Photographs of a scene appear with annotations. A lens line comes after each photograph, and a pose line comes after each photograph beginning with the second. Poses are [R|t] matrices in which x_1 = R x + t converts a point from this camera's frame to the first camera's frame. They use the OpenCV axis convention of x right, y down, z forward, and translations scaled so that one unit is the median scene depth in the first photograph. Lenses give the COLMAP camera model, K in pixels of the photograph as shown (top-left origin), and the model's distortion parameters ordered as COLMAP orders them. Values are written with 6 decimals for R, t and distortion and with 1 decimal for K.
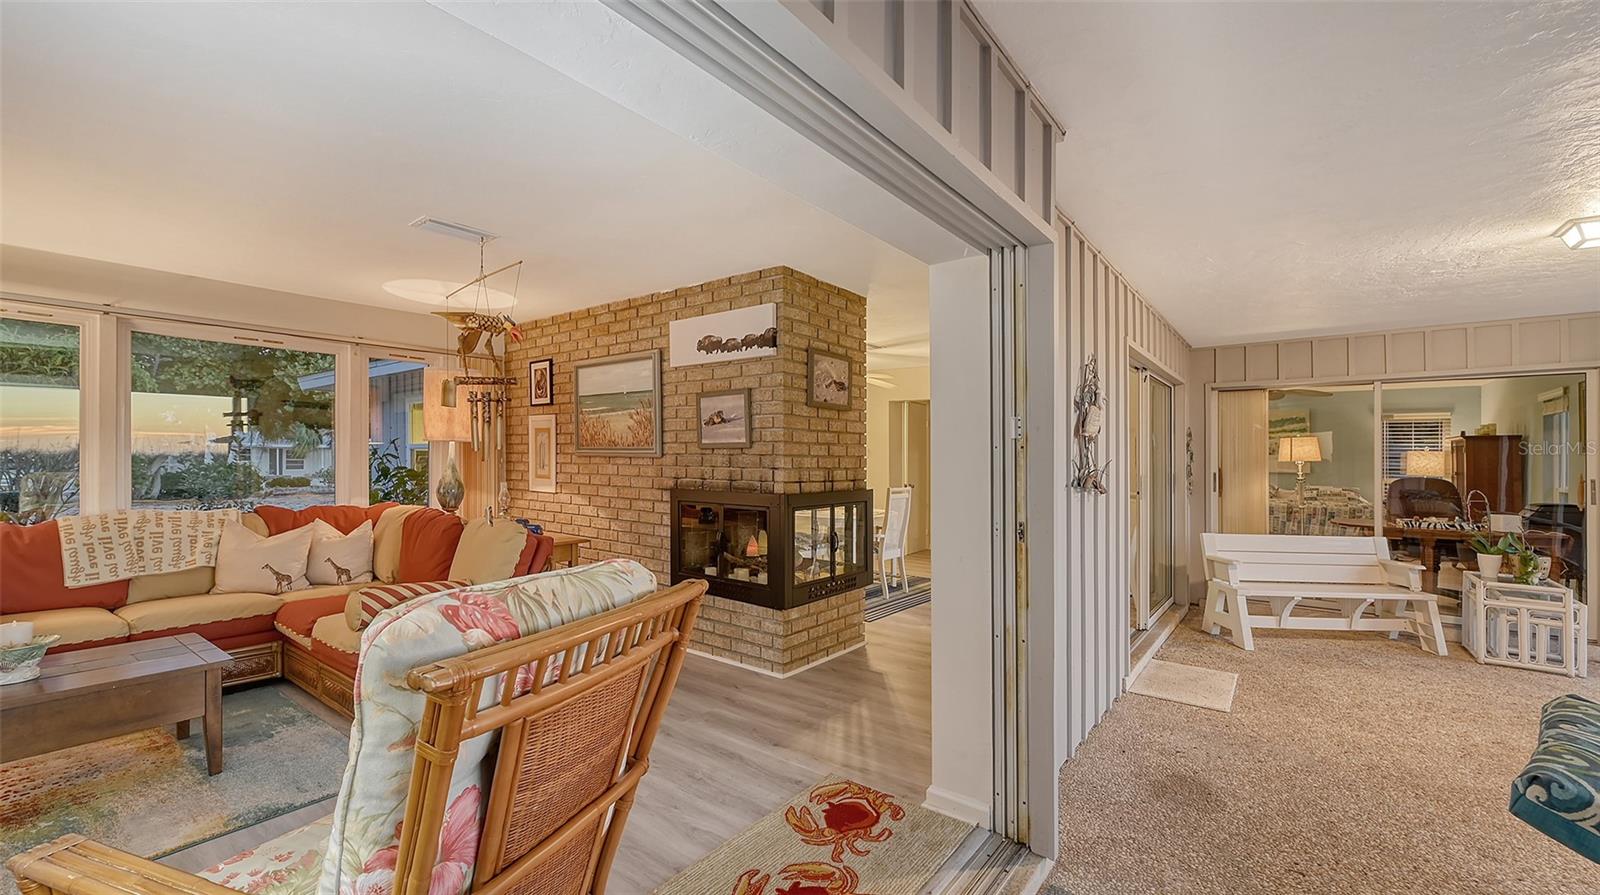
lens RADIAL K [[651.6, 0, 794.0], [0, 651.6, 463.6], [0, 0, 1]] dist [-0.000040, 0.000178]
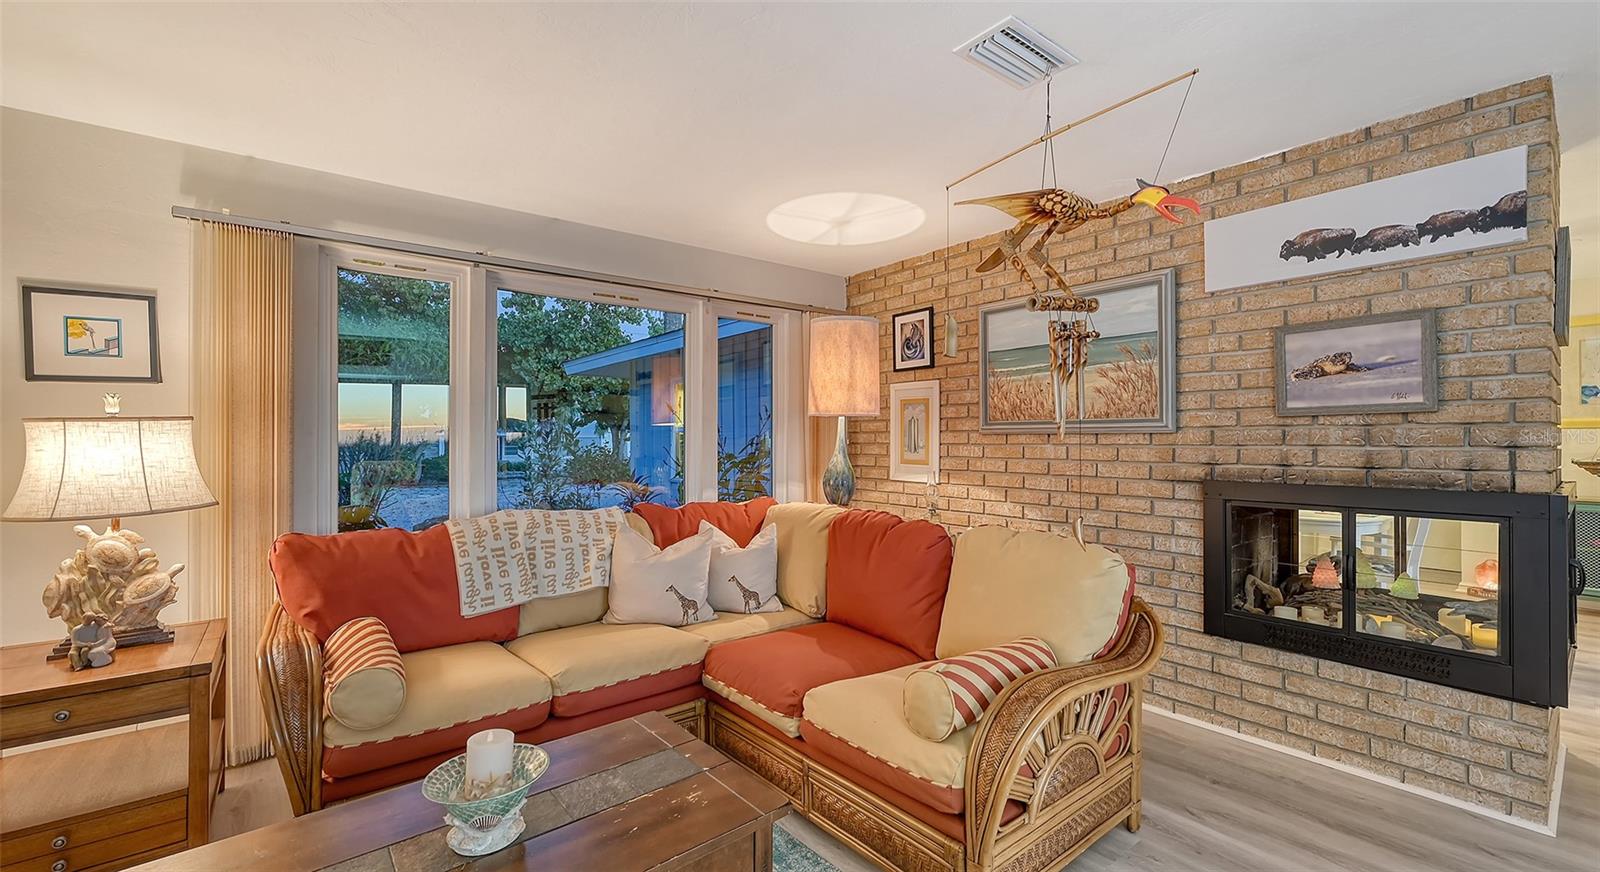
lens RADIAL K [[643.0, 0, 780.0], [0, 643.0, 434.0], [0, 0, 1]] dist [0.004782, 0.000190]
pose [[0.971294, -0.015807, -0.237357, -0.477944], [0.011408, 0.999737, -0.019898, 0.000103], [0.237609, 0.016619, 0.971219, 0.300639]]
